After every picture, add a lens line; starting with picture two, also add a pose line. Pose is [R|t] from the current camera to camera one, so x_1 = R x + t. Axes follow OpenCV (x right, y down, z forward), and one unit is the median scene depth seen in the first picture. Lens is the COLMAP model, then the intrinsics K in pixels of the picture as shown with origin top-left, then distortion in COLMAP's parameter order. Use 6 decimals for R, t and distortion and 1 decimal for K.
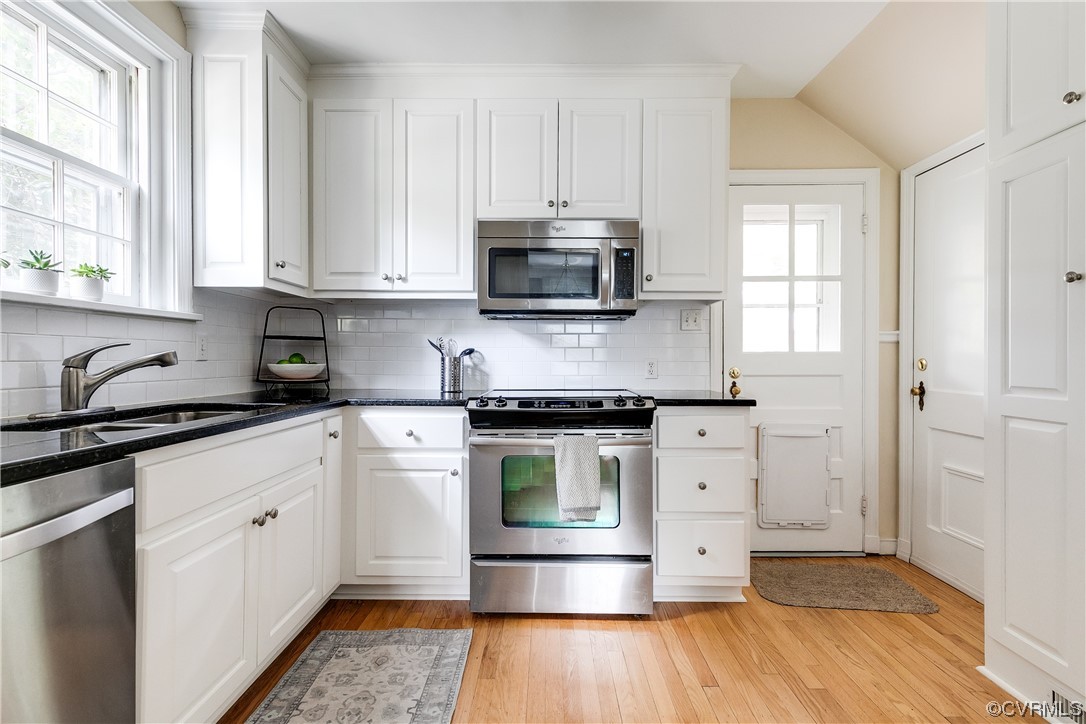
lens RADIAL K [[494.9, 0, 548.7], [0, 494.9, 363.3], [0, 0, 1]] dist [-0.001510, -0.000279]
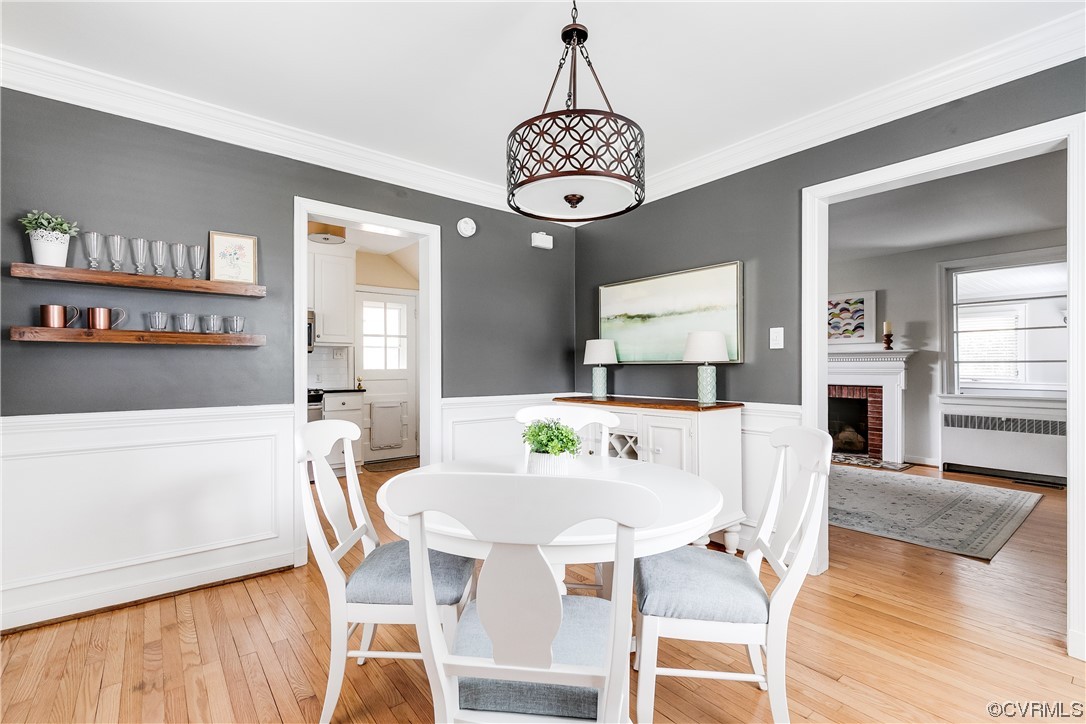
lens RADIAL K [[488.1, 0, 542.4], [0, 488.1, 367.4], [0, 0, 1]] dist [0.000609, -0.000116]
pose [[0.778052, -0.002197, 0.628196, -0.339665], [0.007657, 0.999953, -0.005987, -0.012609], [-0.628153, 0.009468, 0.778032, -1.152609]]
